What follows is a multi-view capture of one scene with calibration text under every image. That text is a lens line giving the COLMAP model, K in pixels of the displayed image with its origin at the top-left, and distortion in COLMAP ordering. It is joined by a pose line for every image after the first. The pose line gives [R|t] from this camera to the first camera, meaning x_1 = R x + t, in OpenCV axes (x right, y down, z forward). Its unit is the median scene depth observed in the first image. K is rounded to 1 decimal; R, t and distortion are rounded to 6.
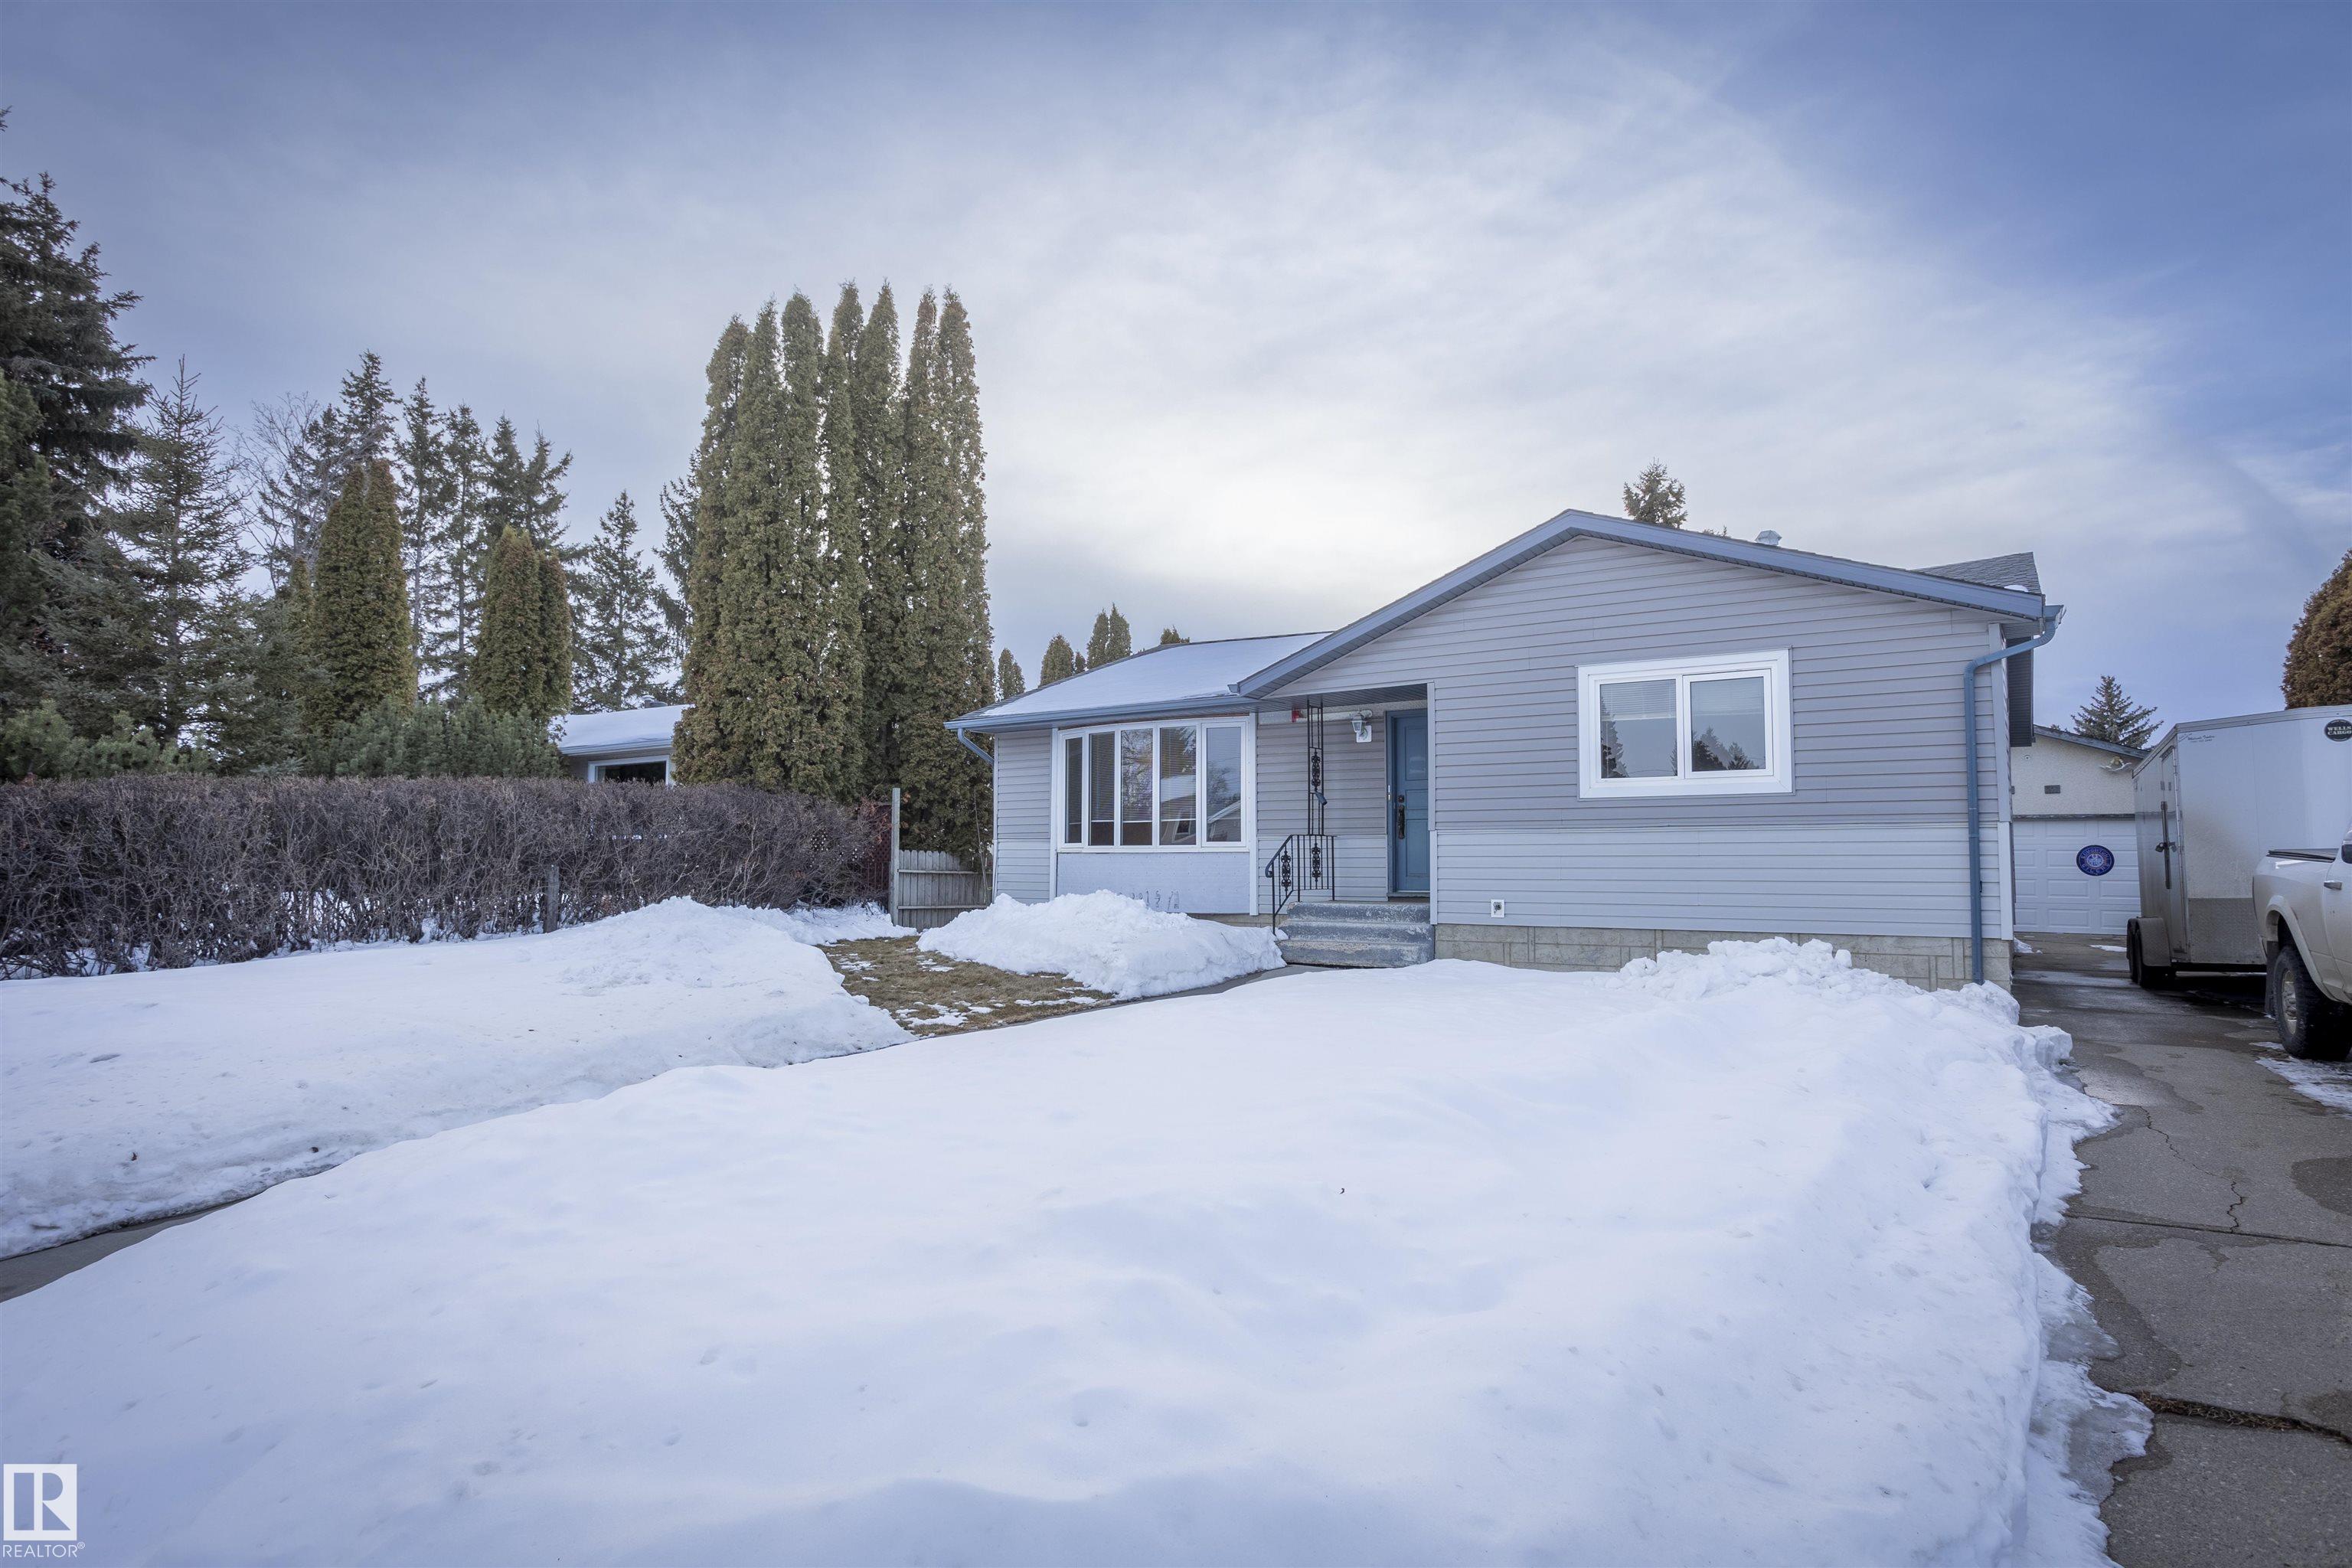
lens RADIAL K [[1242.7, 0, 1177.6], [0, 1242.7, 758.2], [0, 0, 1]] dist [-0.020874, 0.000179]
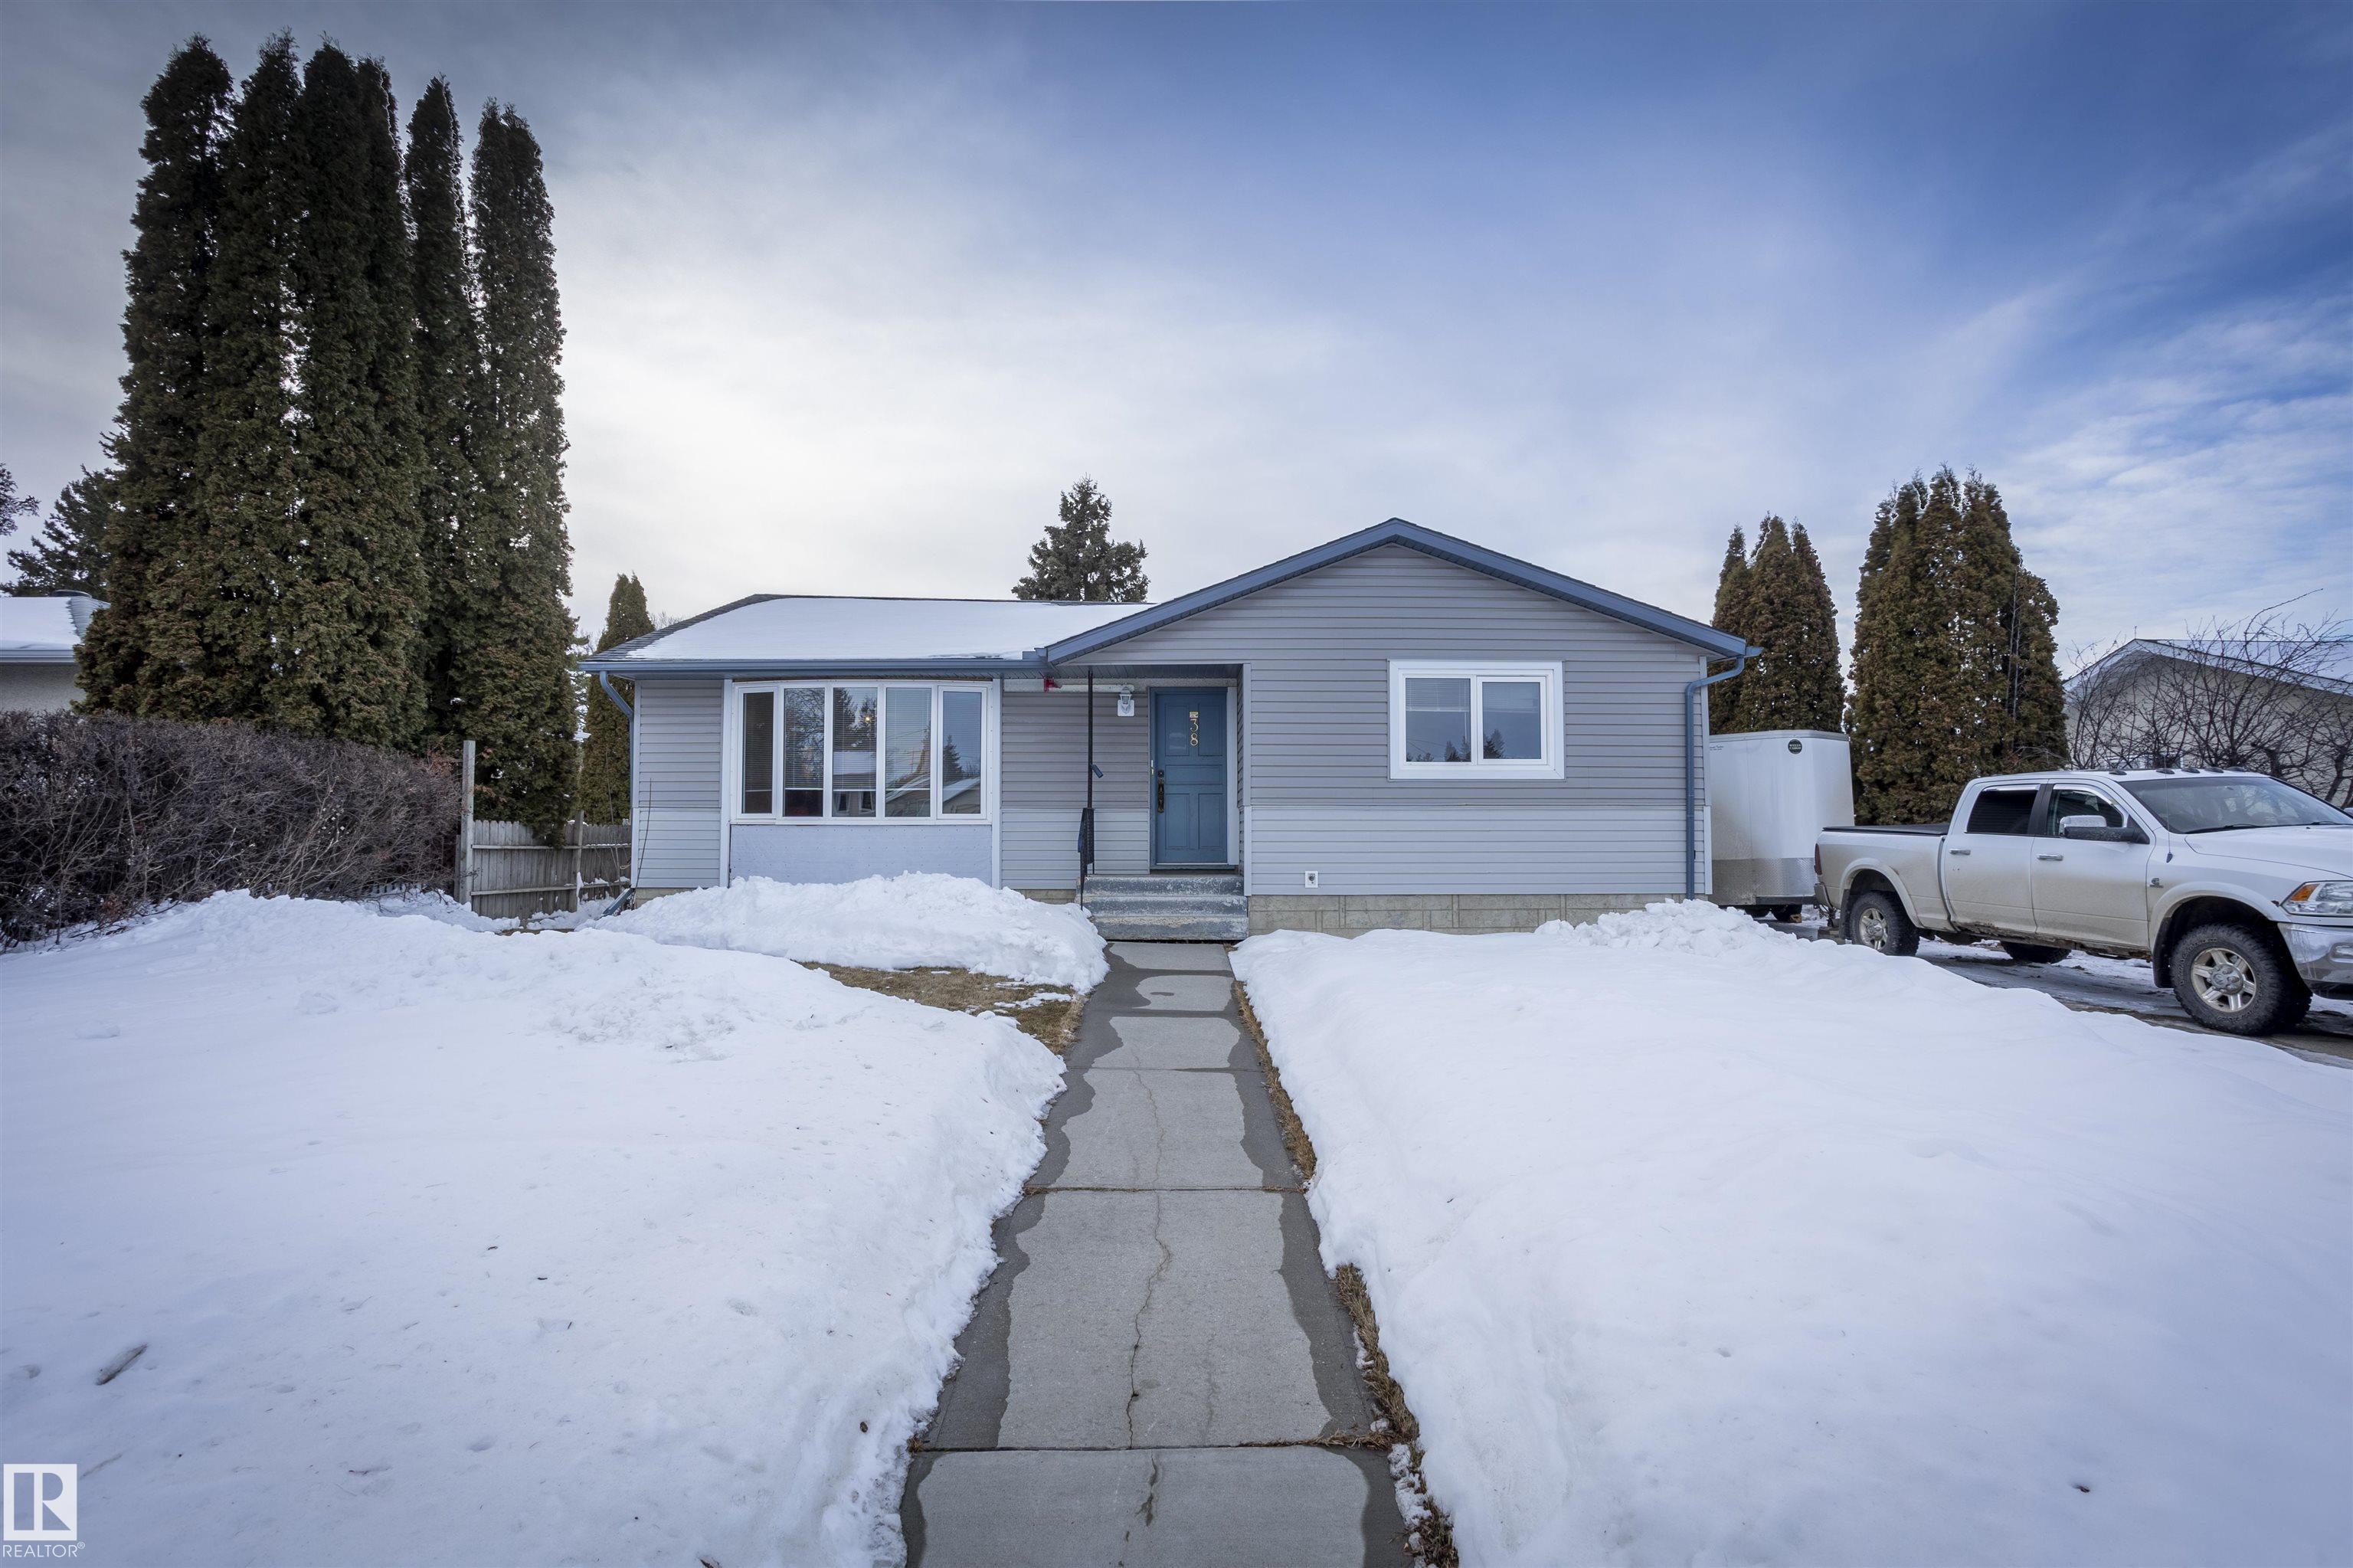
lens RADIAL K [[1146.8, 0, 1184.9], [0, 1146.8, 792.6], [0, 0, 1]] dist [-0.058069, 0.045078]
pose [[0.823746, 0.016823, 0.566709, -0.335225], [-0.046239, 0.998223, 0.037579, 0.011761], [-0.565070, -0.057160, 0.823060, 0.211628]]
